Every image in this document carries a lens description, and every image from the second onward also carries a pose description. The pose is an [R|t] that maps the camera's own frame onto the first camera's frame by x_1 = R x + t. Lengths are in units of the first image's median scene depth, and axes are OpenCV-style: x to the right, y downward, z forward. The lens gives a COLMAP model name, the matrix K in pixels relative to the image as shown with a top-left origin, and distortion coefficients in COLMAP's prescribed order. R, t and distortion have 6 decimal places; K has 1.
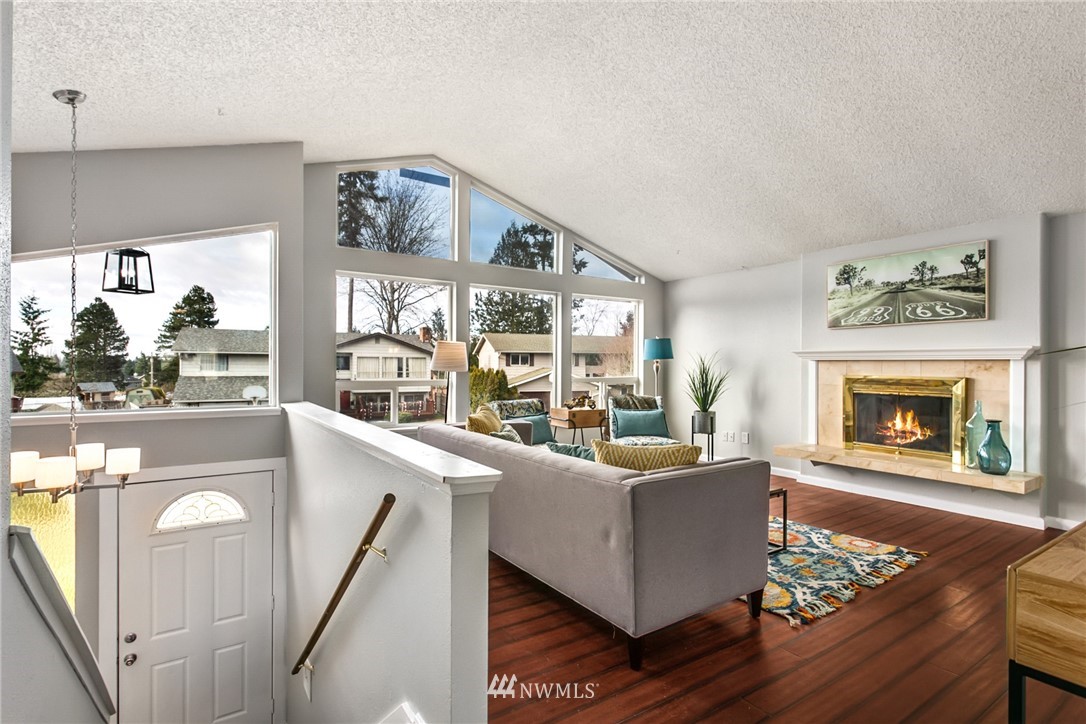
lens RADIAL K [[517.8, 0, 540.8], [0, 517.8, 363.8], [0, 0, 1]] dist [0.002738, 0.001590]
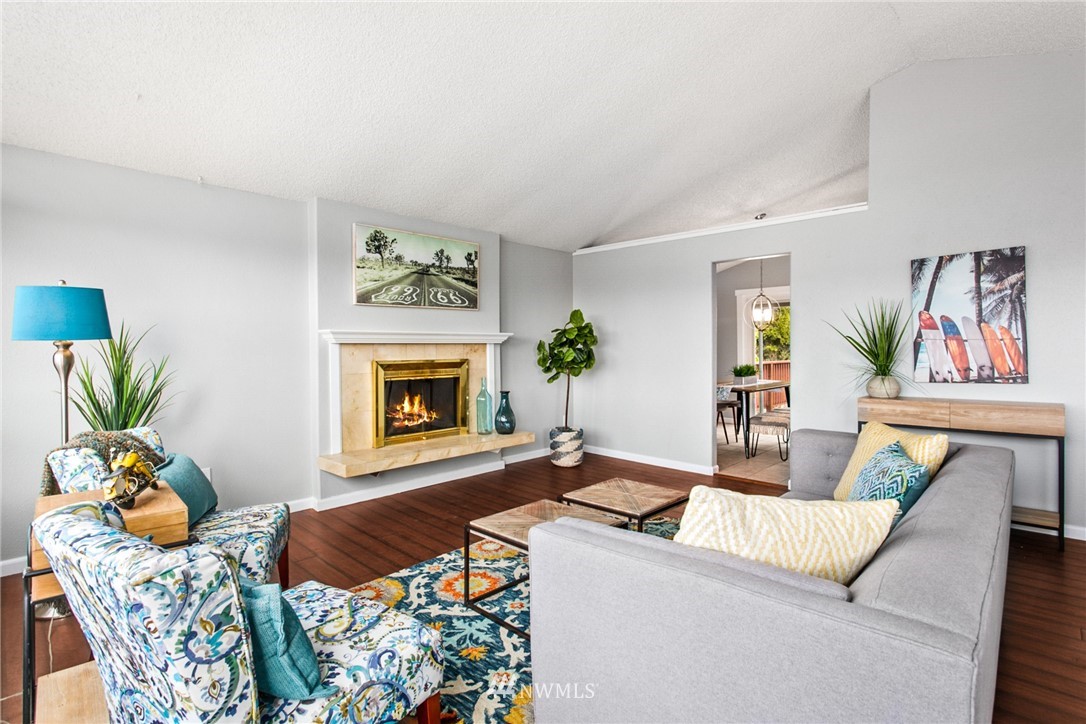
lens RADIAL K [[517.8, 0, 542.4], [0, 517.8, 351.9], [0, 0, 1]] dist [0.002738, 0.001590]
pose [[-0.185345, -0.013363, 0.982583, -0.315768], [0.003486, 0.999892, 0.014256, -0.004307], [-0.982667, 0.006068, -0.185279, 0.959414]]
